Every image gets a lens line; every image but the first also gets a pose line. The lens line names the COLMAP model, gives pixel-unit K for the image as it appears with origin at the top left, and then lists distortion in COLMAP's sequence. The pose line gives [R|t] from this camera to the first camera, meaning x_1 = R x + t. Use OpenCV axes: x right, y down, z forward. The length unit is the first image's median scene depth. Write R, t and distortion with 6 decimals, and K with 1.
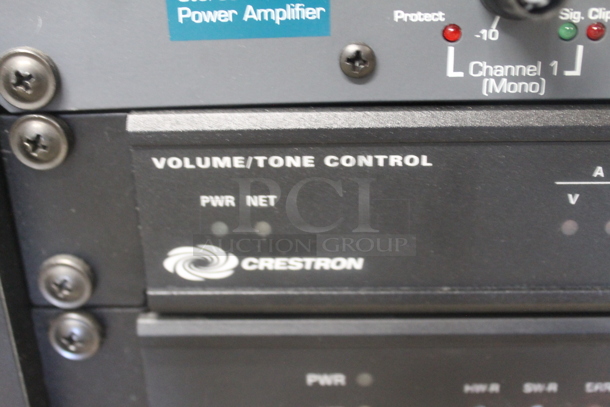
lens RADIAL K [[741.1, 0, 305.0], [0, 741.1, 203.5], [0, 0, 1]] dist [-0.092265, 0.093426]
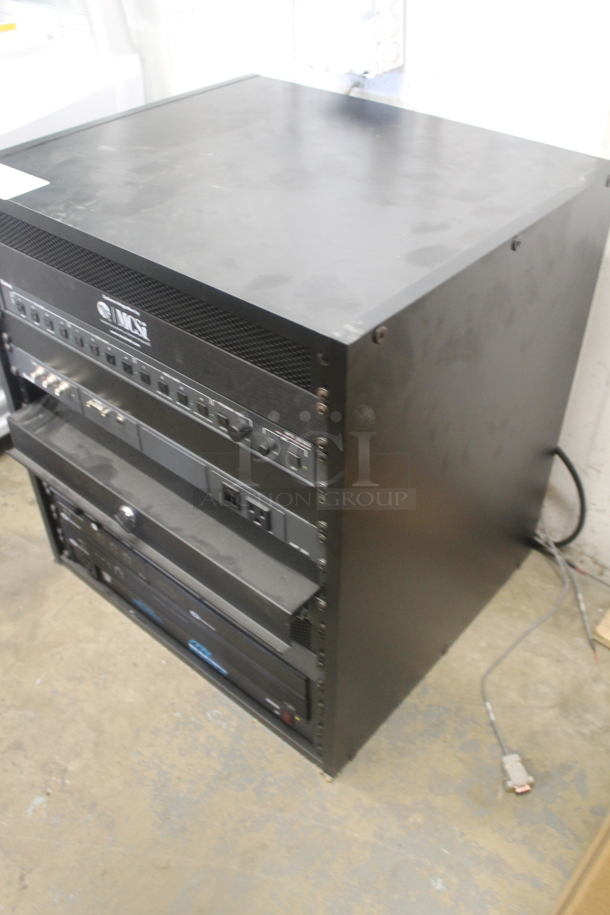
lens RADIAL K [[798.3, 0, 312.2], [0, 798.3, 458.8], [0, 0, 1]] dist [-0.176709, 0.146367]
pose [[0.794064, 0.418187, -0.441114, 4.837085], [-0.266603, 0.891802, 0.365530, -3.802443], [0.546246, -0.172652, 0.819638, -3.694427]]
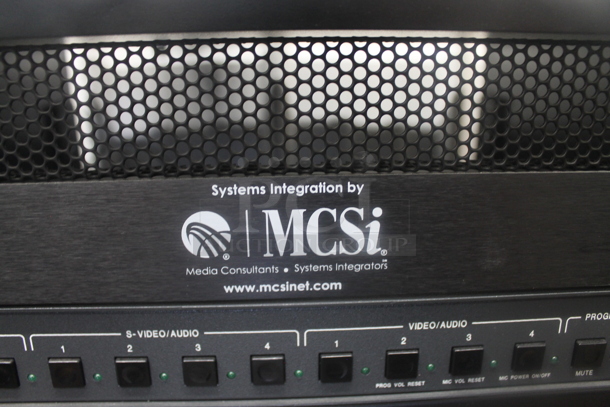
lens RADIAL K [[514.8, 0, 305.0], [0, 514.8, 203.5], [0, 0, 1]] dist [-0.170019, 0.137968]
pose [[0.994727, -0.002913, 0.102515, 1.157550], [0.015615, 0.992243, -0.123328, -2.333627], [-0.101360, 0.124278, 0.987057, -1.284146]]
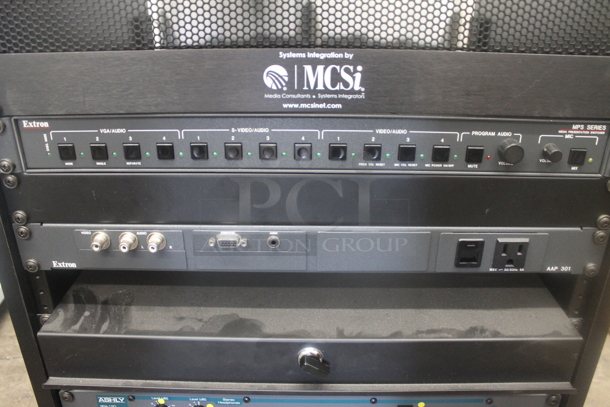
lens RADIAL K [[532.2, 0, 305.8], [0, 532.2, 211.8], [0, 0, 1]] dist [-0.176709, 0.146367]
pose [[0.998376, 0.017310, 0.054270, 1.065376], [-0.019421, 0.999065, 0.038628, -1.847650], [-0.053551, -0.039619, 0.997779, -2.681121]]
